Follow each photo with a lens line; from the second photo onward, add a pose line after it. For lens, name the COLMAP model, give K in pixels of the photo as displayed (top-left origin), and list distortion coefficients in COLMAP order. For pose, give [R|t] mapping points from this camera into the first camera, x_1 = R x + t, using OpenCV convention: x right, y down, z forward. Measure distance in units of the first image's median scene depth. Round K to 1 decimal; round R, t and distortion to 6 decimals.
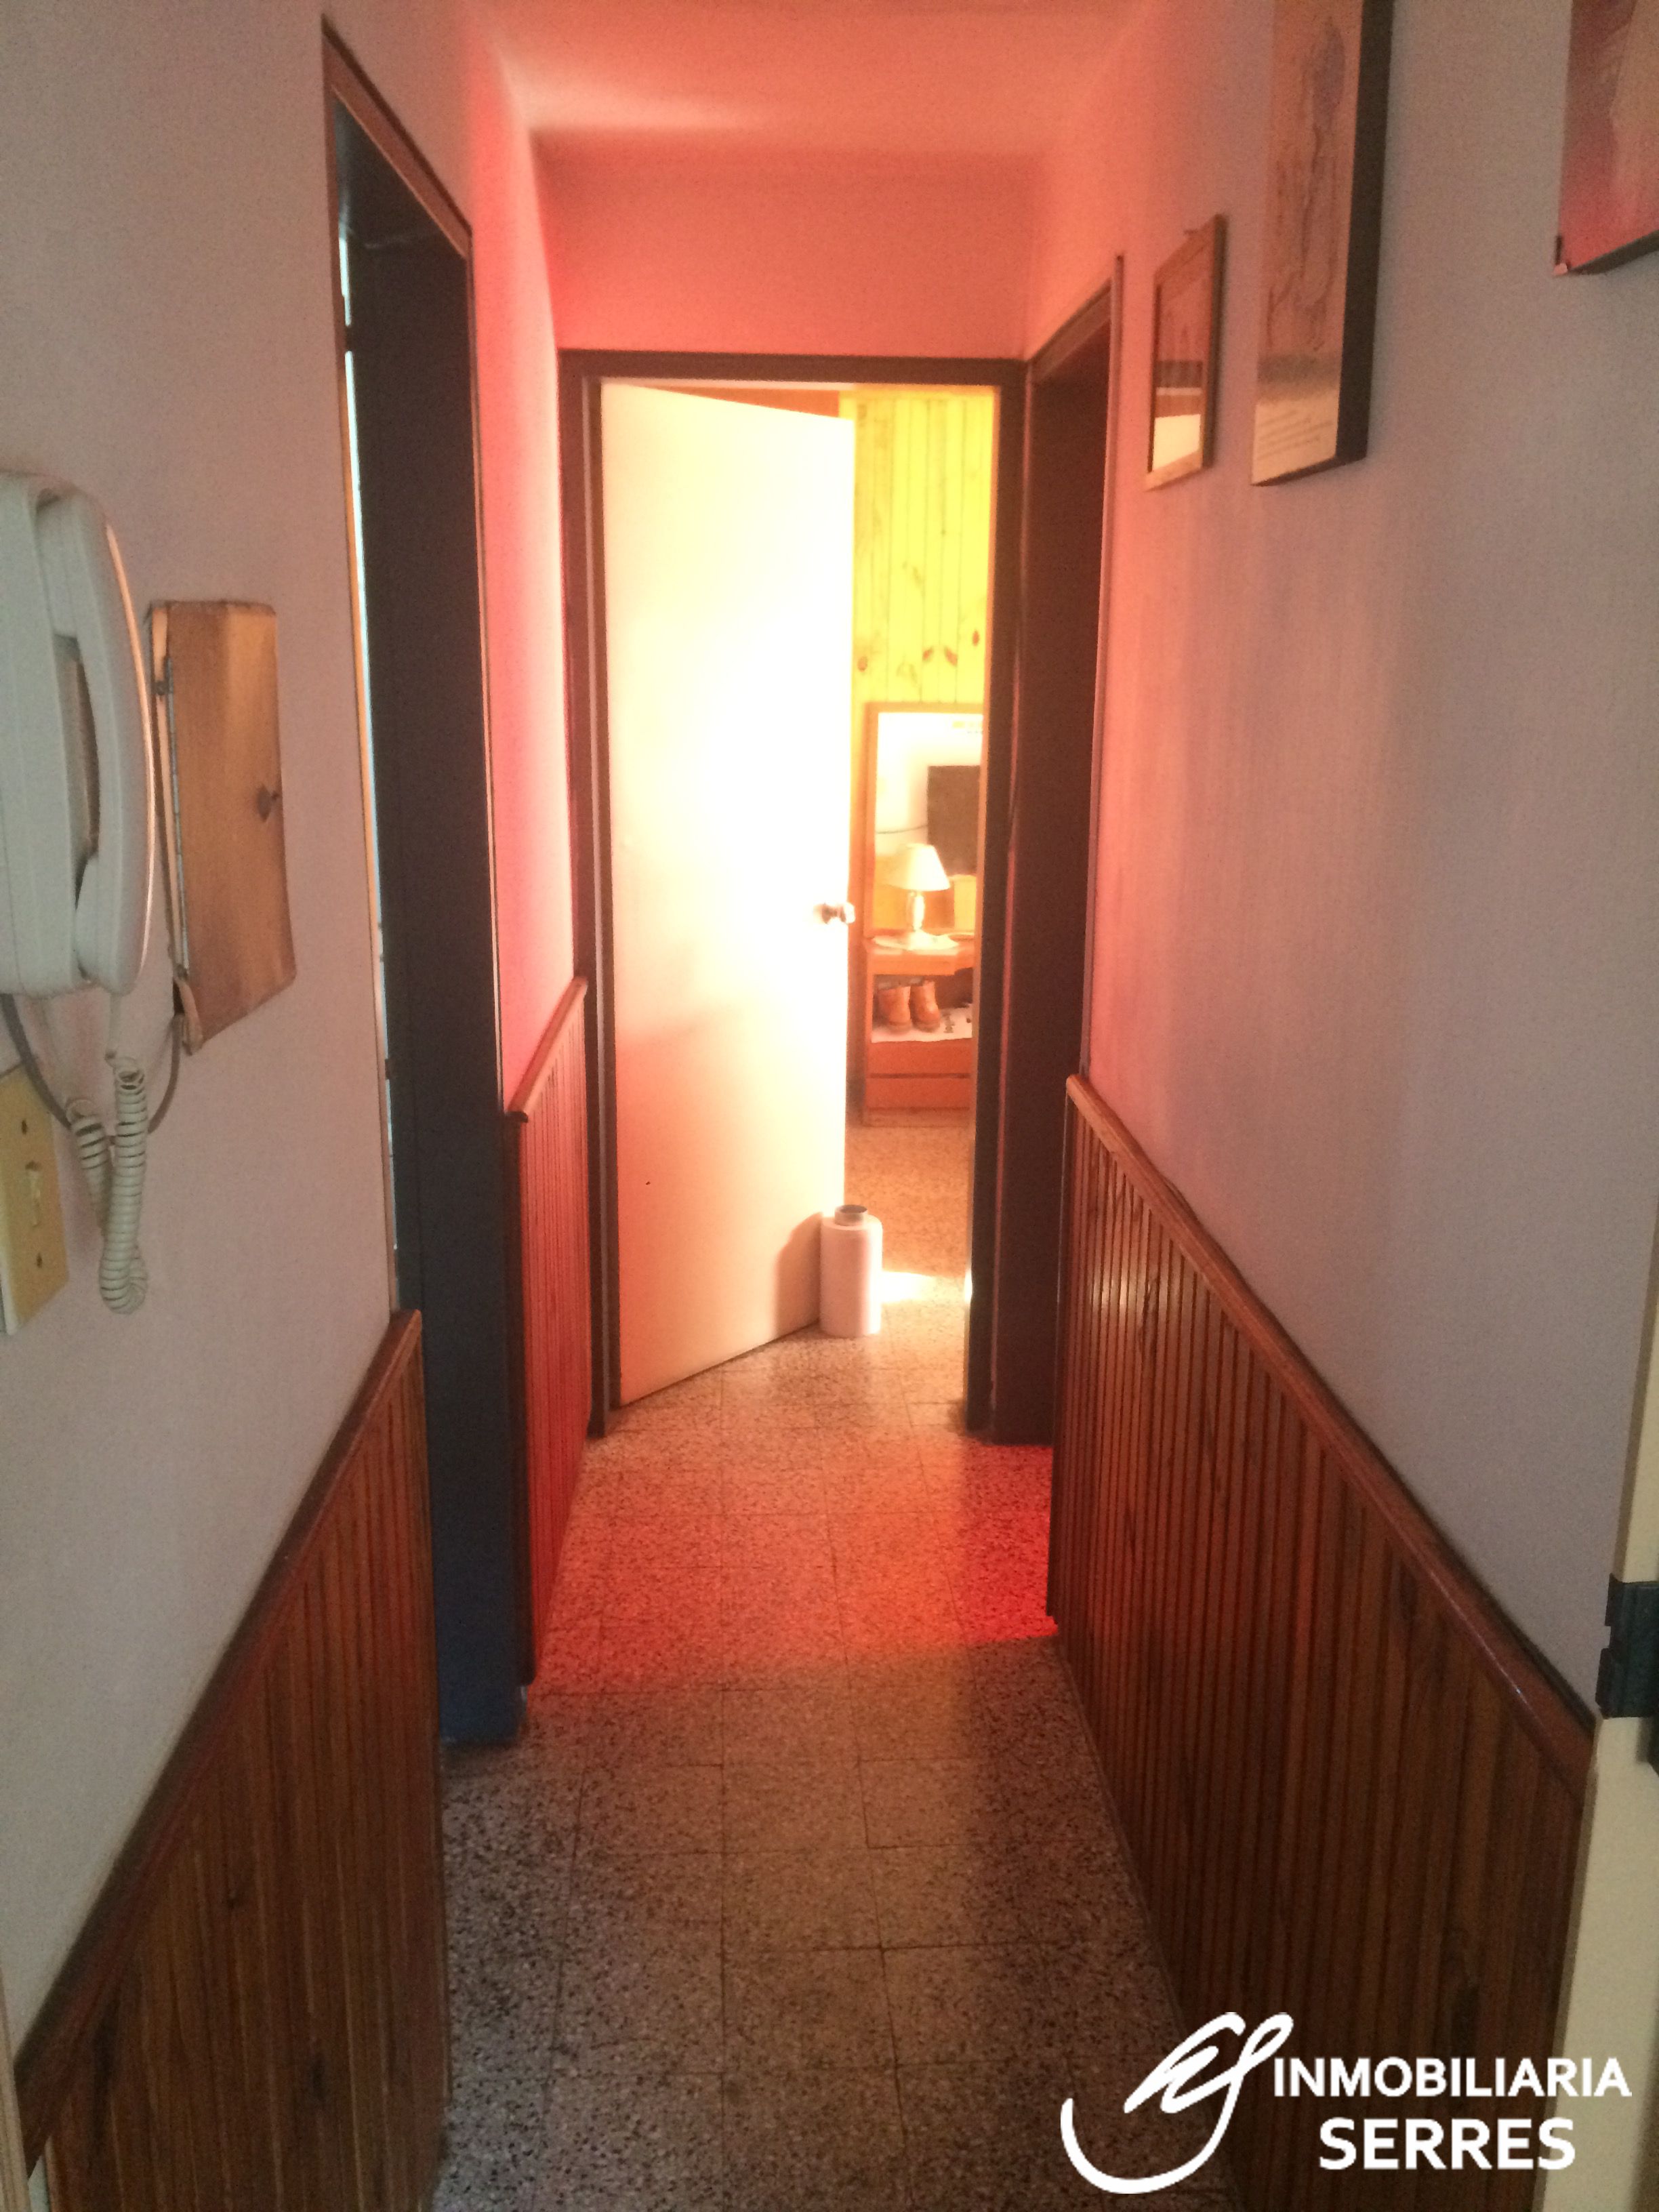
lens RADIAL K [[1838.6, 0, 829.5], [0, 1838.6, 1106.0], [0, 0, 1]] dist [0.079232, -0.123126]
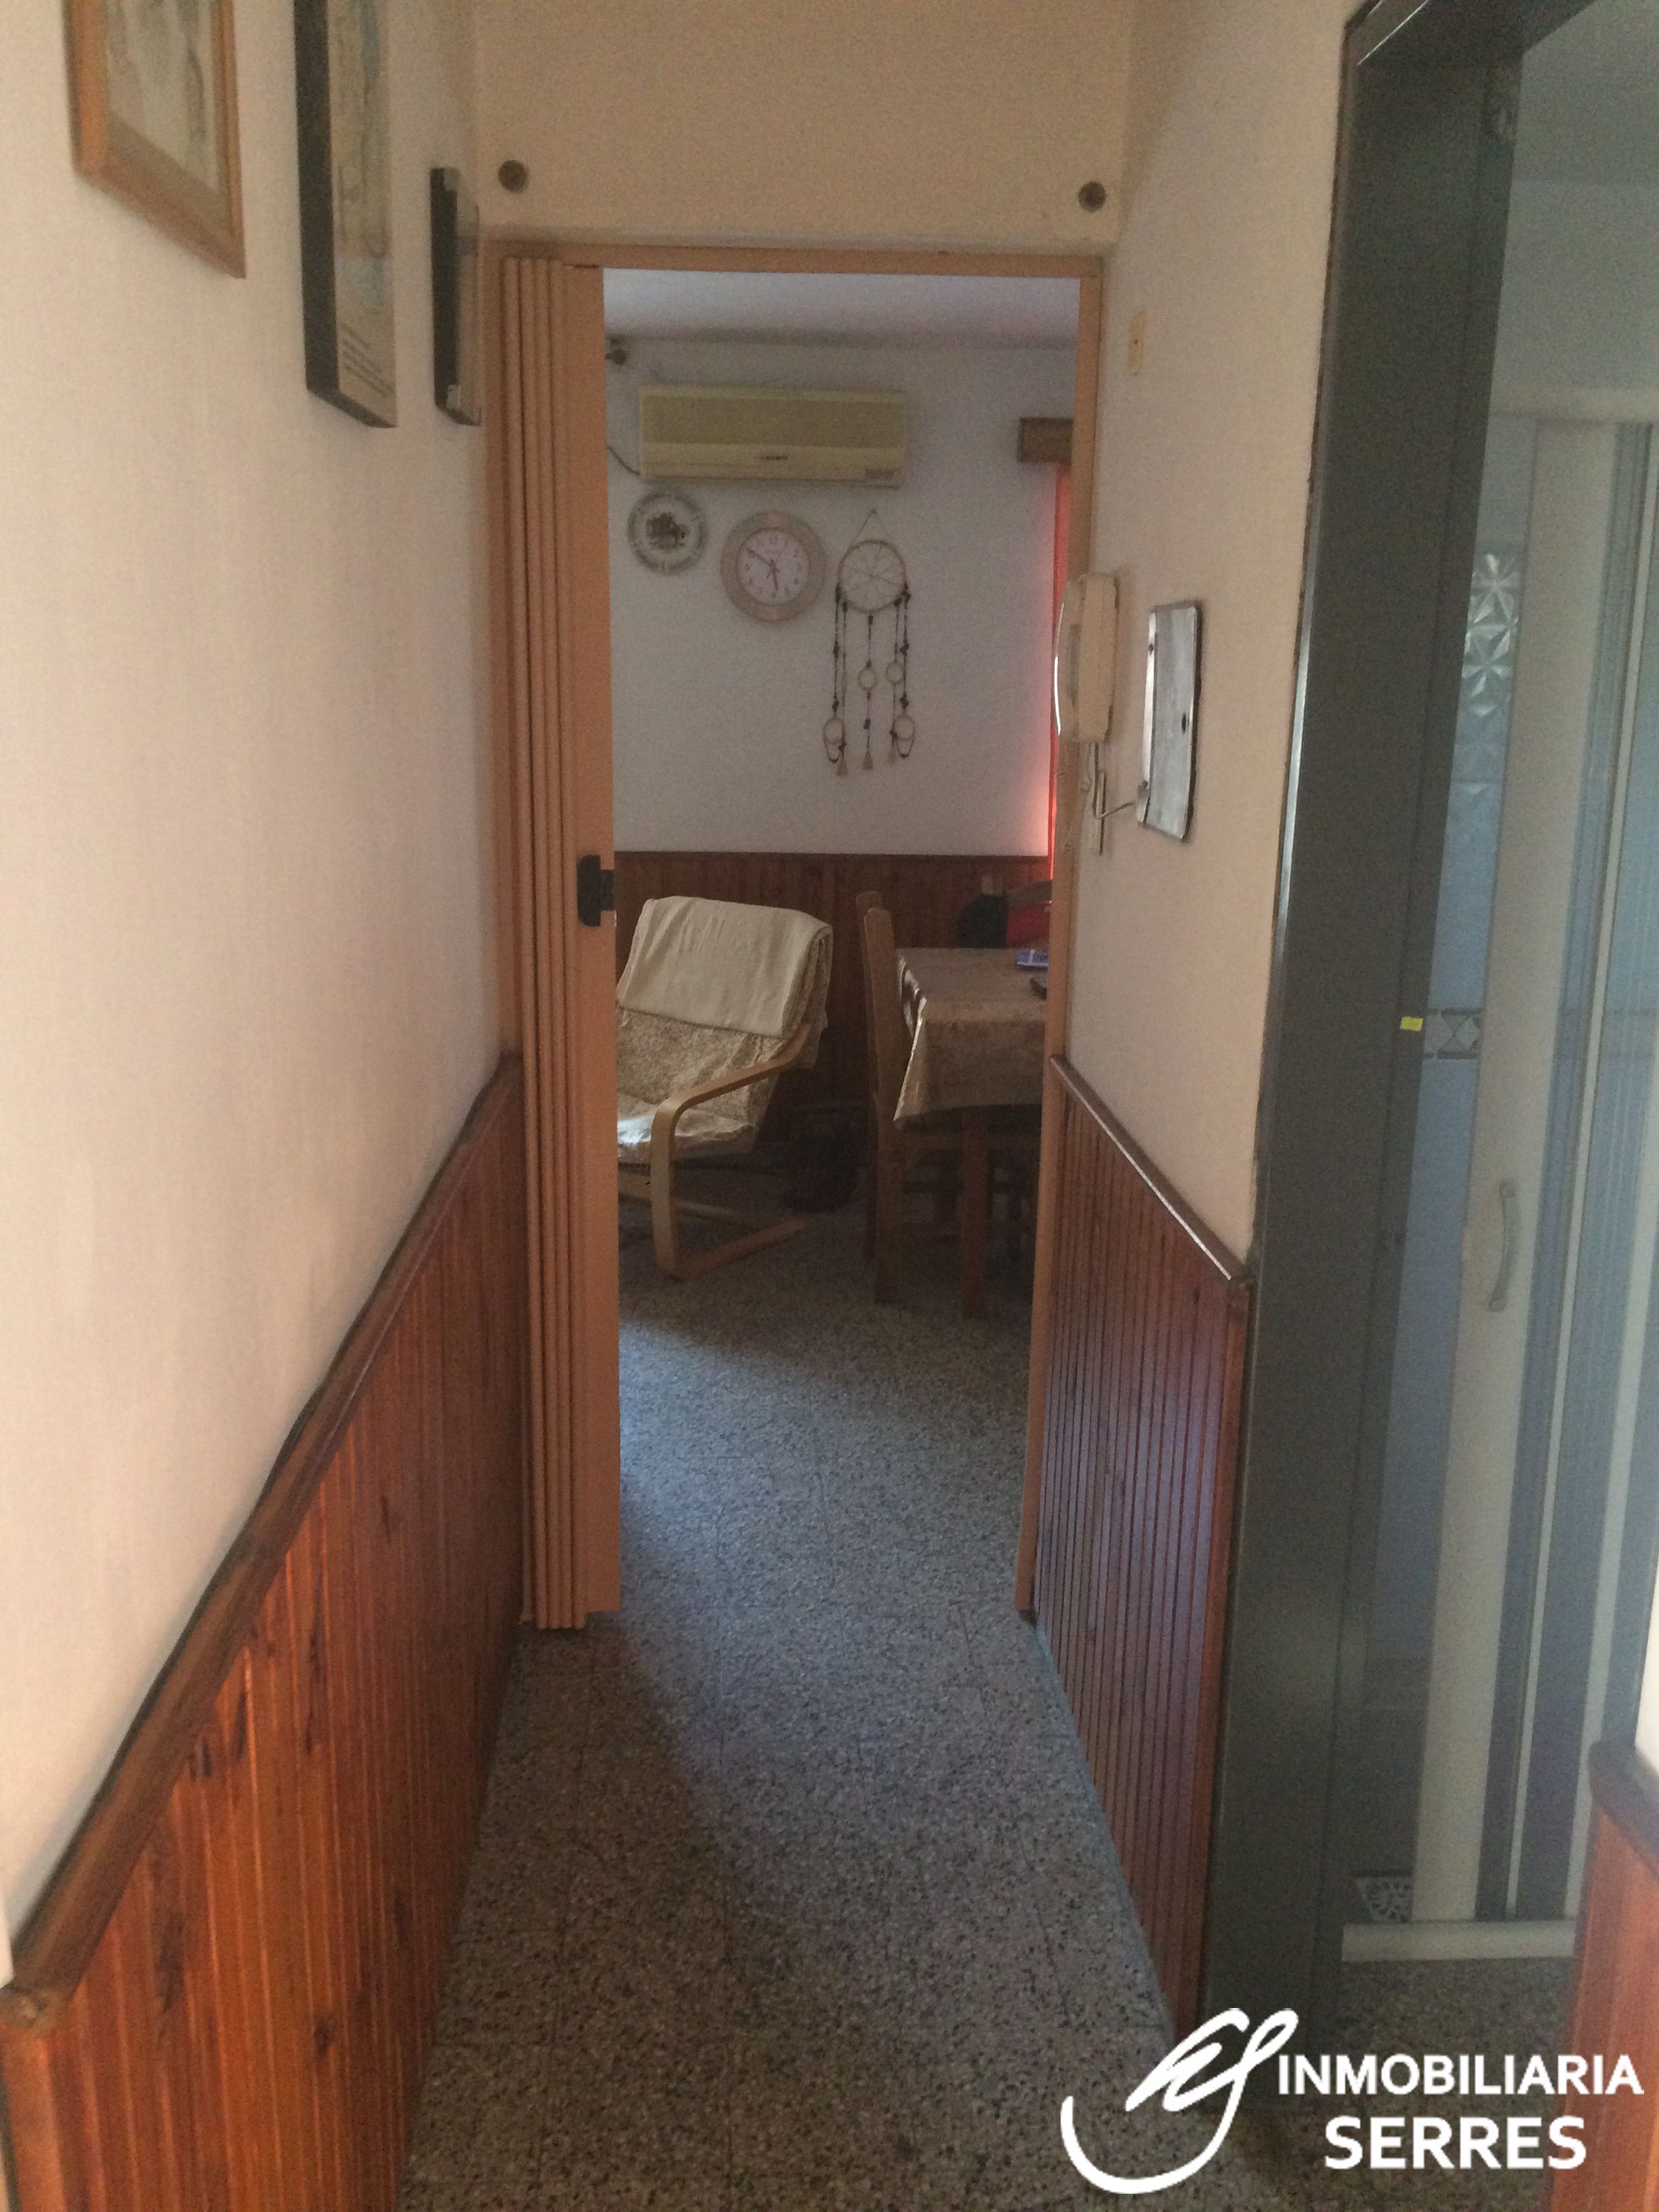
lens RADIAL K [[1838.6, 0, 829.5], [0, 1838.6, 1106.0], [0, 0, 1]] dist [0.079232, -0.123126]
pose [[-0.999611, -0.023248, -0.015411, 0.013957], [-0.027747, 0.885114, 0.464547, -0.386111], [0.002841, 0.464794, -0.885414, 1.637201]]
